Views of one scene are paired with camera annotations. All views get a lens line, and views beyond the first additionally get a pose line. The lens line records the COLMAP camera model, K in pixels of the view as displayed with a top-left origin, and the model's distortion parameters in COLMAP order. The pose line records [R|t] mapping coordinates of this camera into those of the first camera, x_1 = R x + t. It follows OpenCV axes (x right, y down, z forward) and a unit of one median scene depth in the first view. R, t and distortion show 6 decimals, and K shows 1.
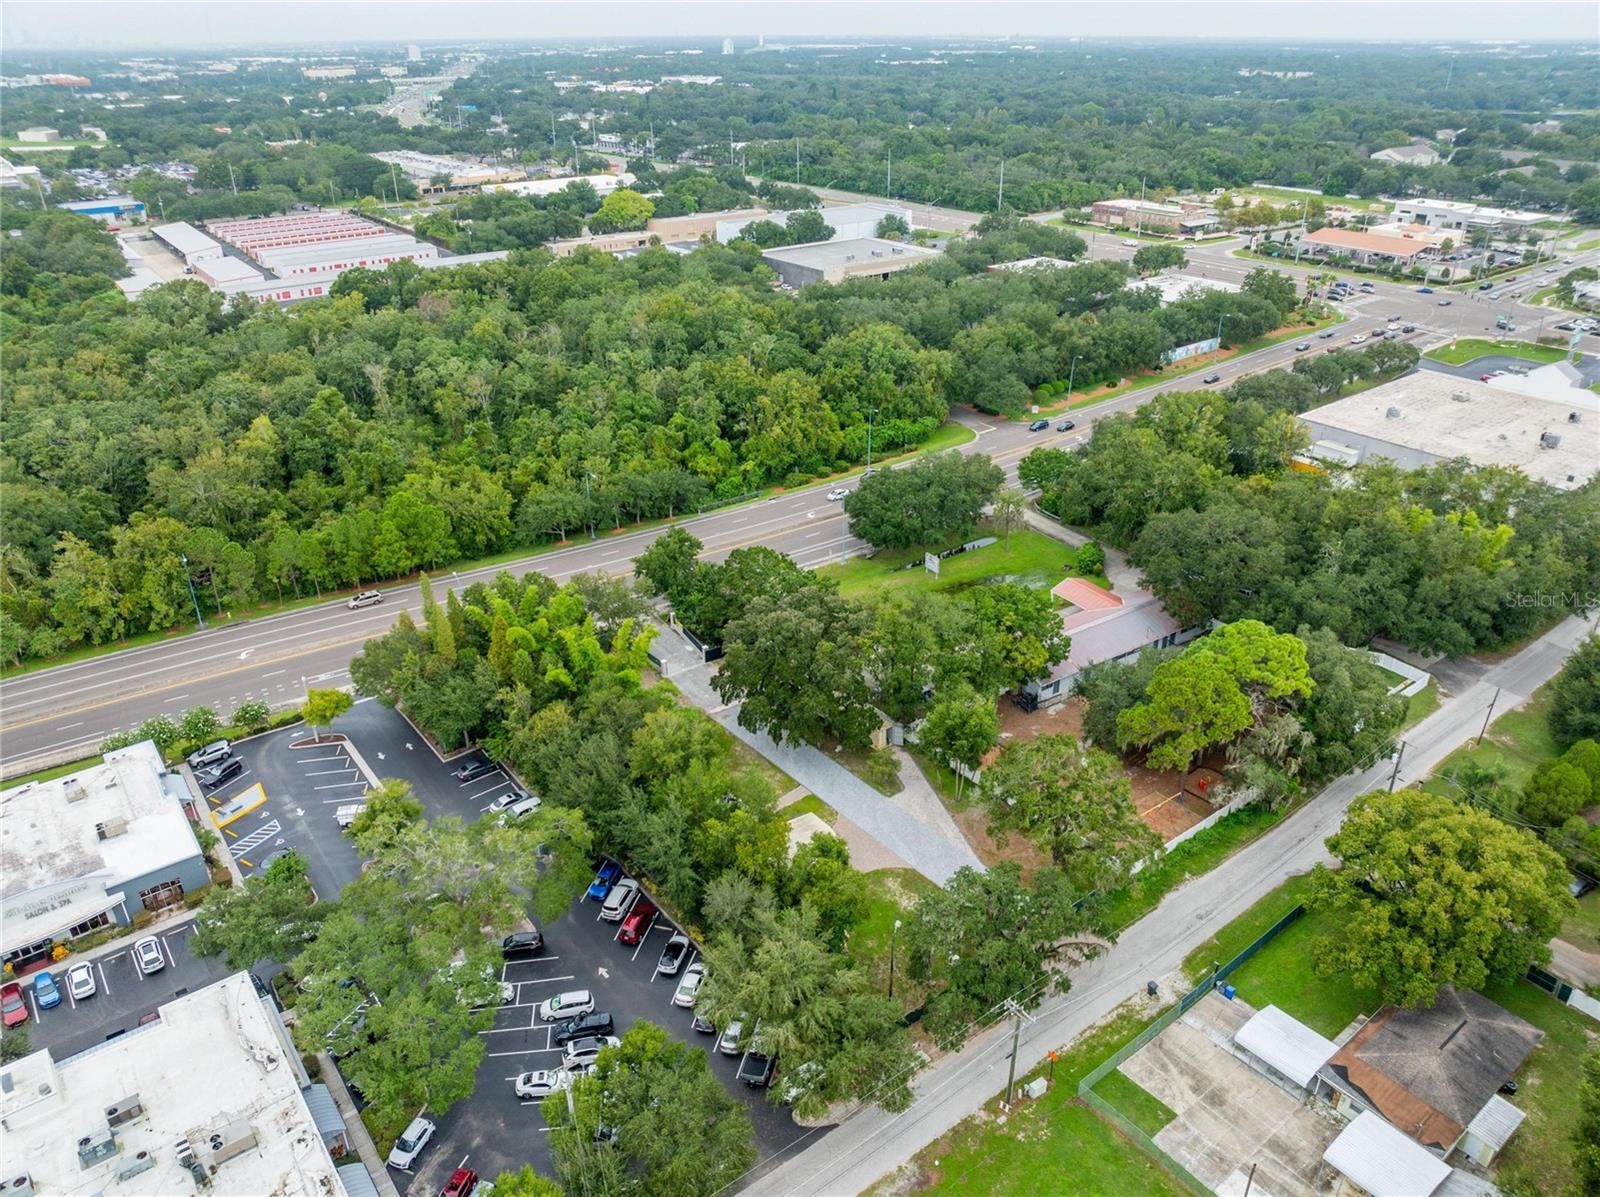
lens RADIAL K [[1117.2, 0, 809.6], [0, 1117.2, 604.7], [0, 0, 1]] dist [-0.034155, 0.005364]
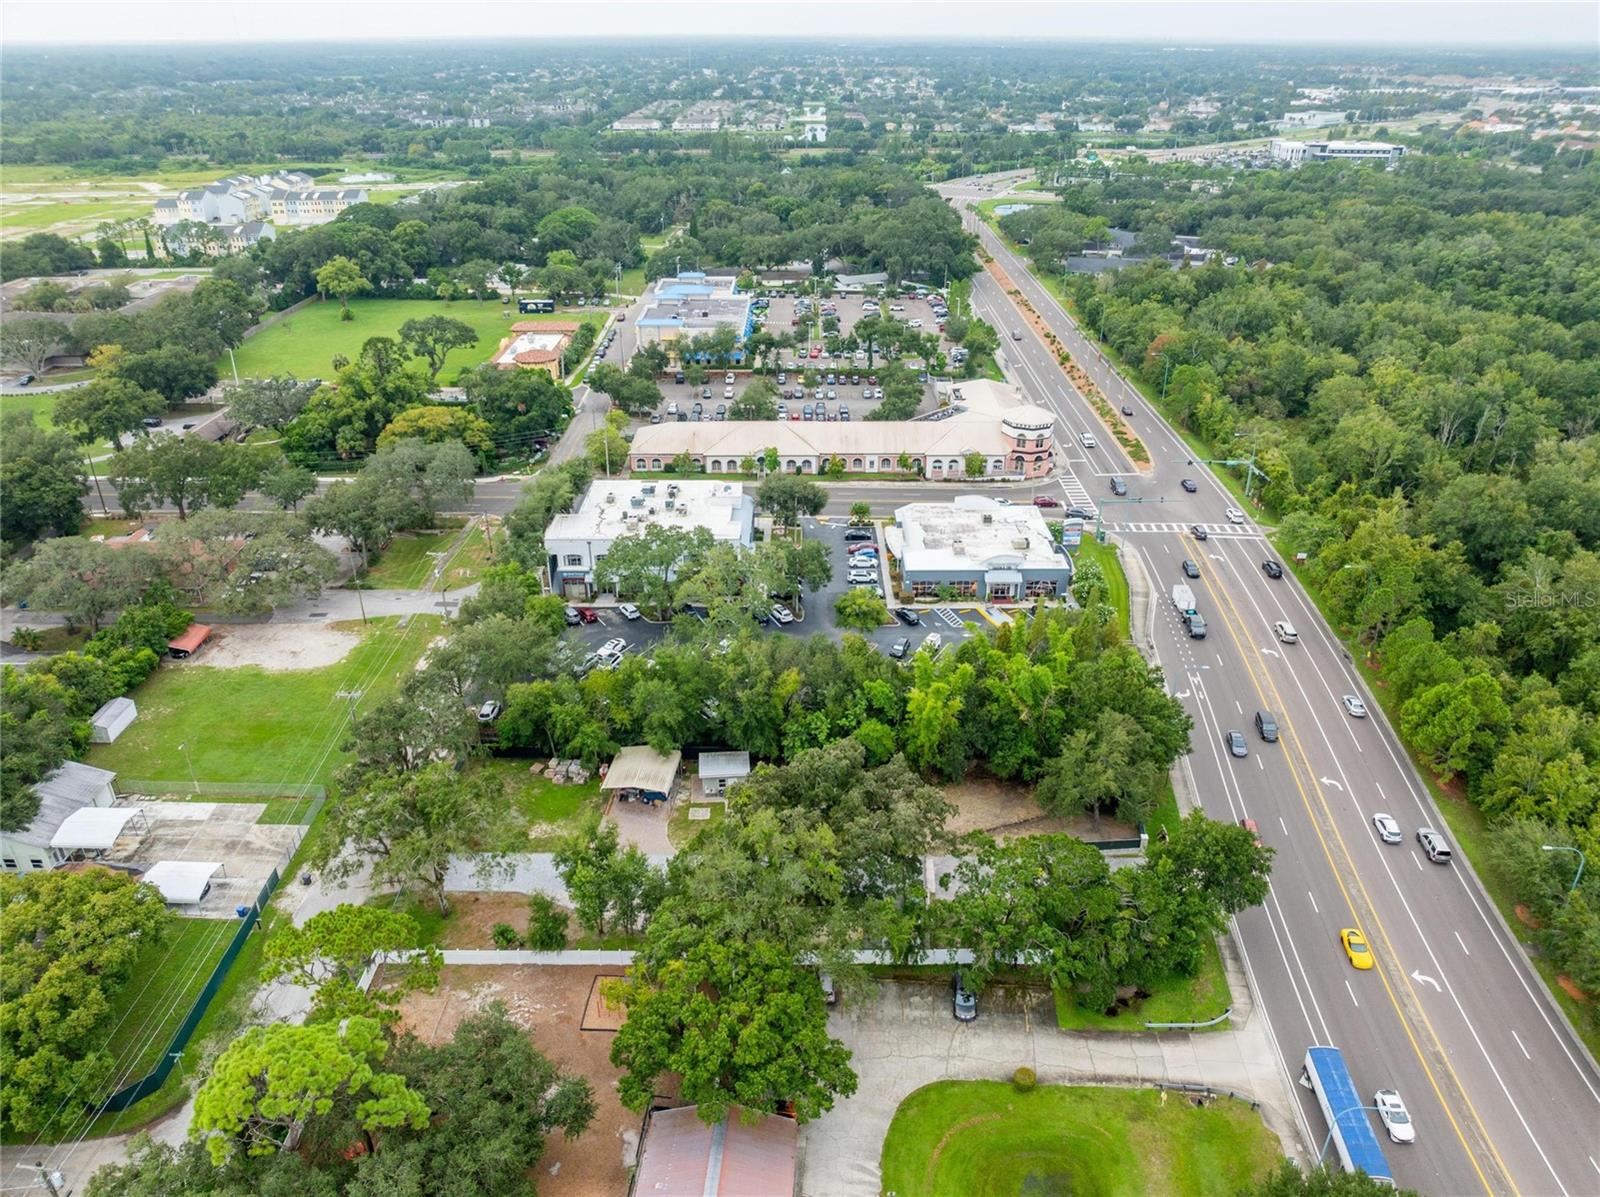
lens RADIAL K [[1123.7, 0, 809.1], [0, 1123.7, 595.0], [0, 0, 1]] dist [-0.035687, -0.001010]
pose [[-0.611600, 0.360202, -0.704415, 0.422663], [-0.361361, 0.664872, 0.653730, -0.478806], [0.703821, 0.654369, -0.276473, 0.906892]]
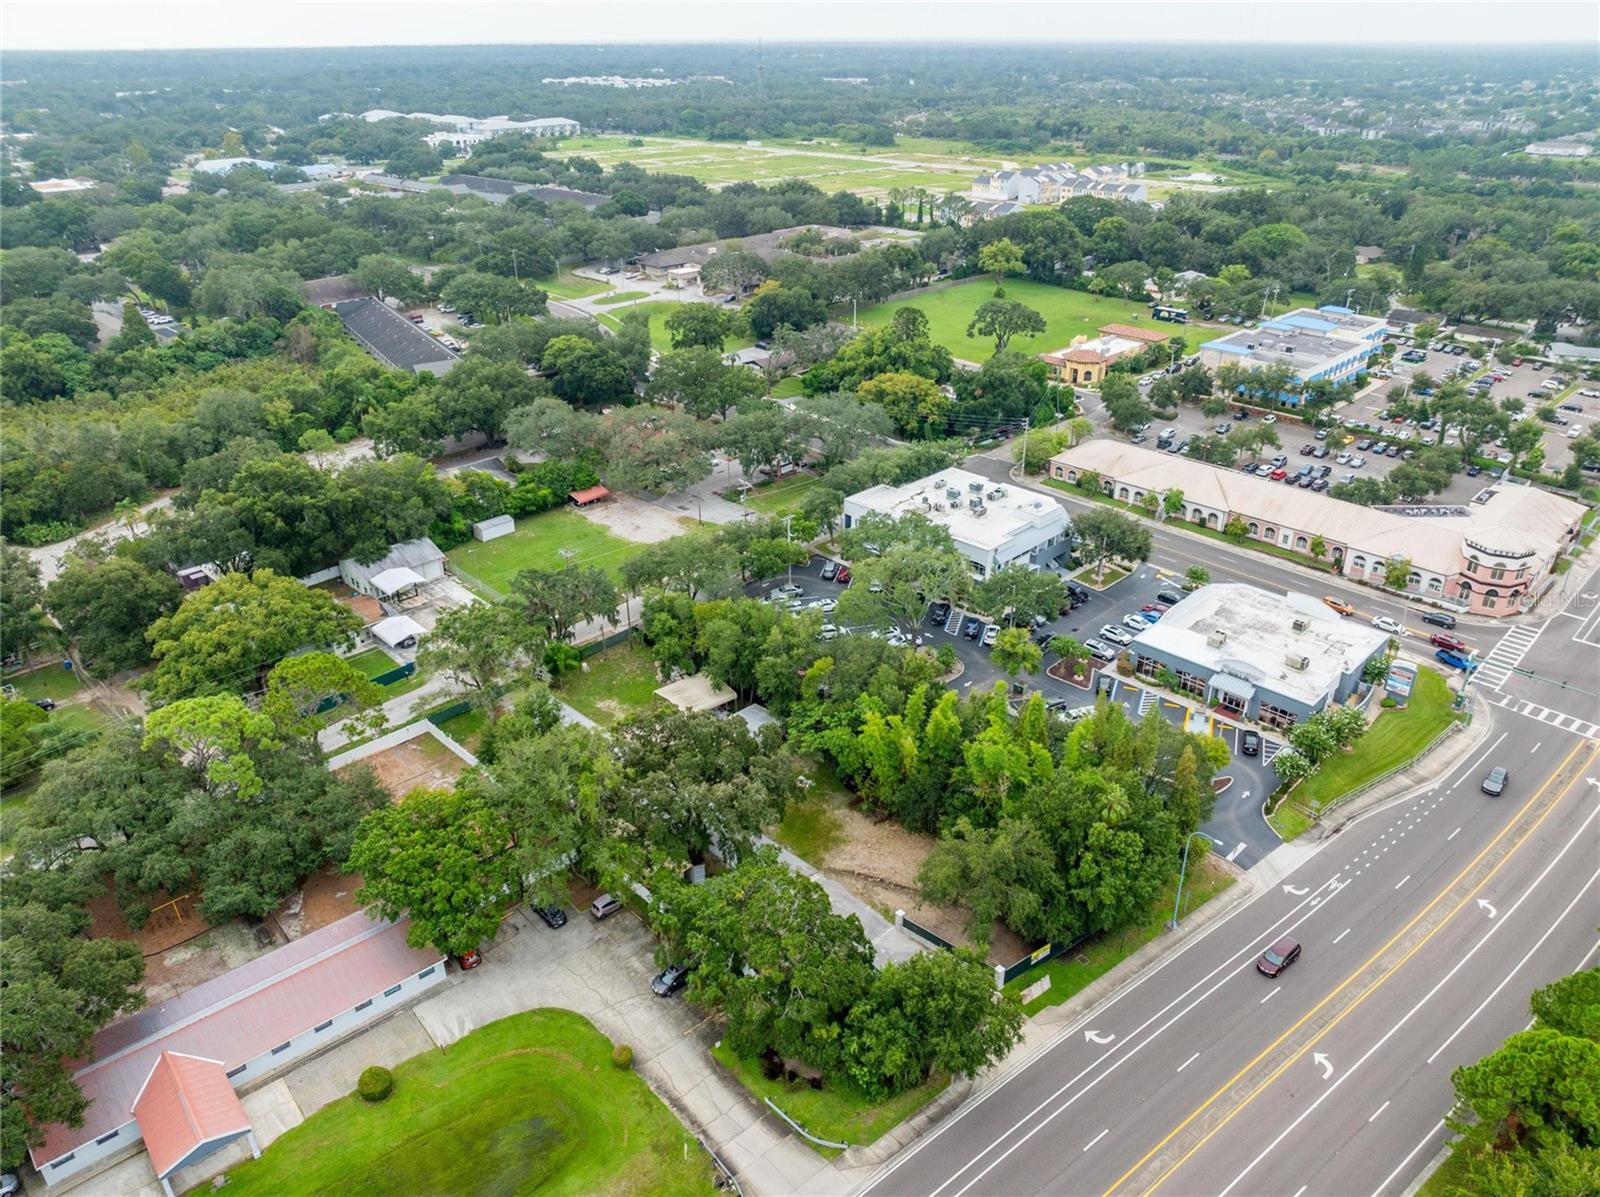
lens RADIAL K [[1123.7, 0, 809.1], [0, 1123.7, 595.0], [0, 0, 1]] dist [-0.035687, -0.001010]
pose [[-0.991471, 0.063514, -0.113801, -0.001449], [-0.054776, 0.589248, 0.806093, -0.601686], [0.118255, 0.805452, -0.580744, 1.144909]]
